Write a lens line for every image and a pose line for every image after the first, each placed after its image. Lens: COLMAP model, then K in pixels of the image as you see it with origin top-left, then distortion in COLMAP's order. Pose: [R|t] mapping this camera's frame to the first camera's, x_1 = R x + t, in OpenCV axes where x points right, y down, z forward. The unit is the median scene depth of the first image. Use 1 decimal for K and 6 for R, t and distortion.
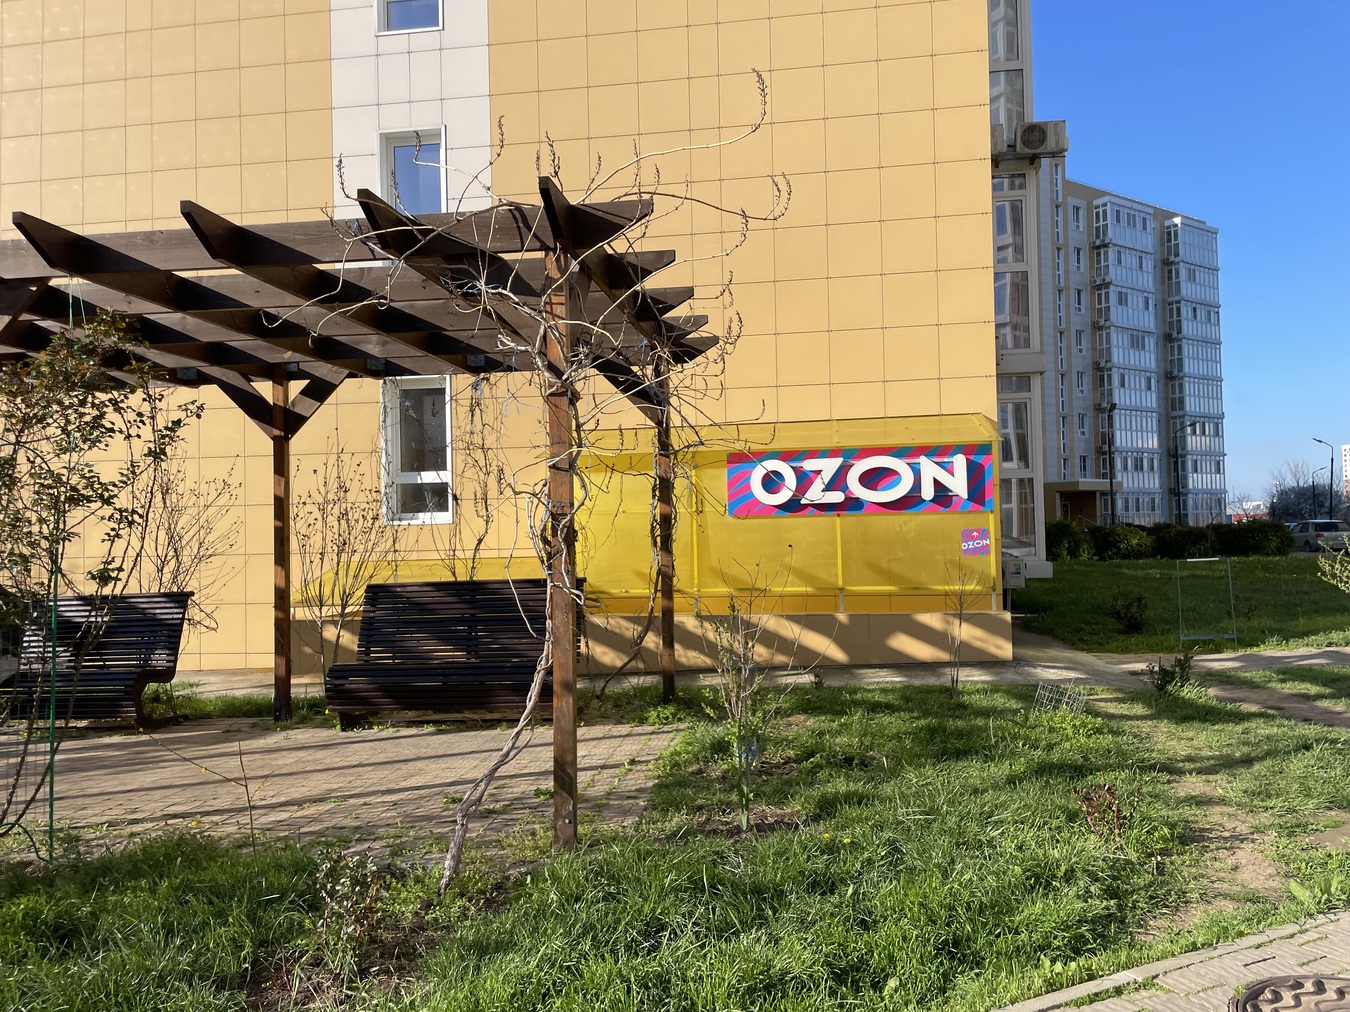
lens RADIAL K [[1070.6, 0, 675.0], [0, 1070.6, 506.0], [0, 0, 1]] dist [0.096320, -0.158286]
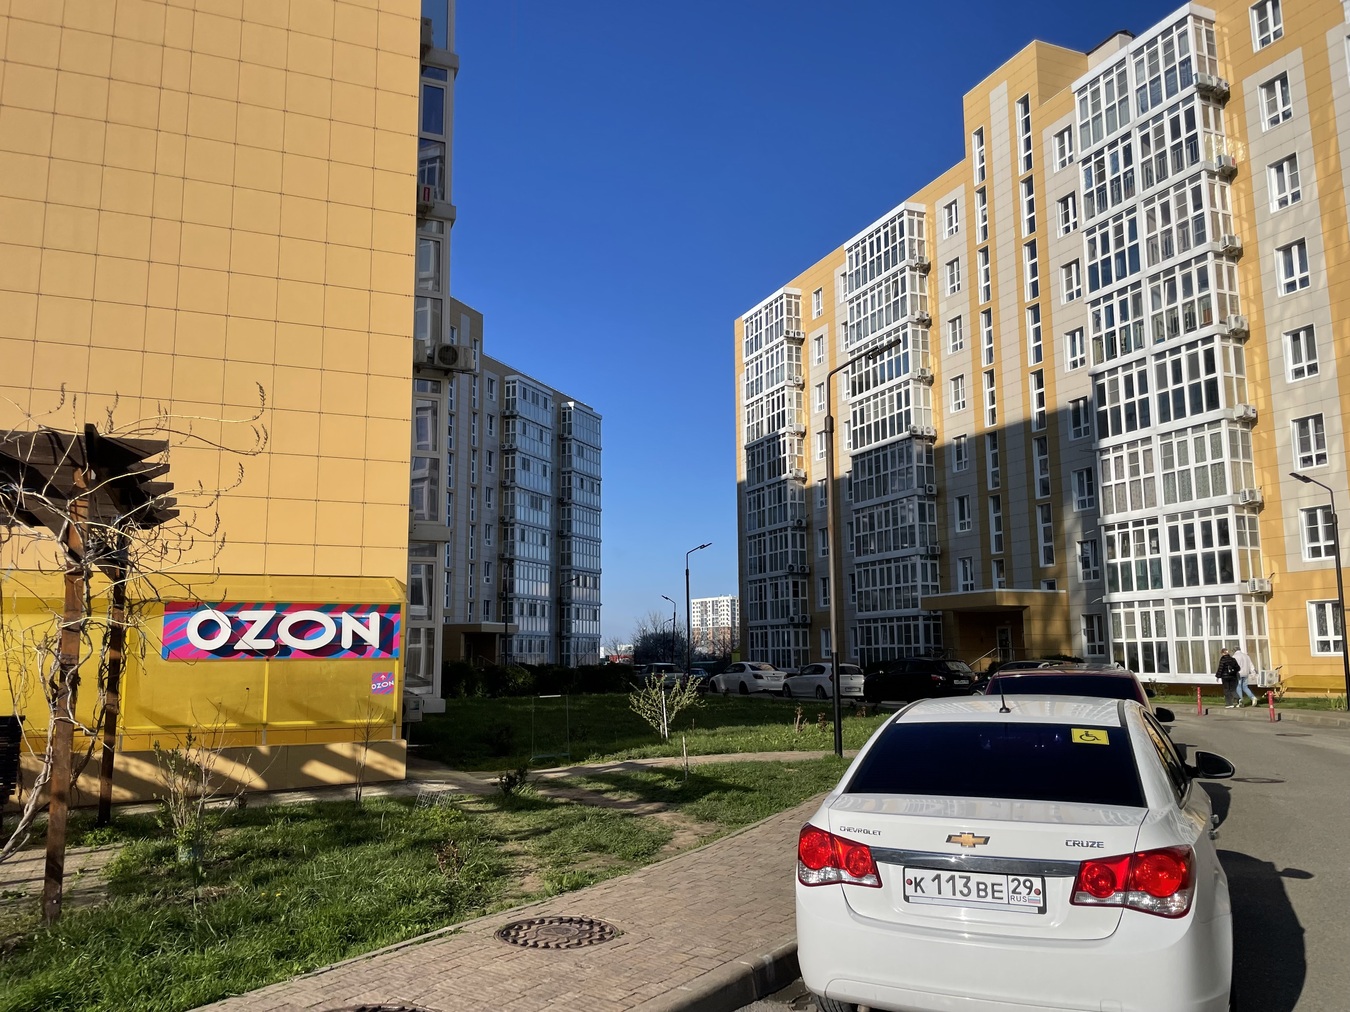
lens RADIAL K [[1070.6, 0, 675.0], [0, 1070.6, 506.0], [0, 0, 1]] dist [0.096320, -0.158286]
pose [[0.862088, 0.088743, 0.498928, -0.067885], [-0.025602, 0.990917, -0.132016, -0.012987], [-0.506112, 0.101036, 0.856530, -0.250003]]
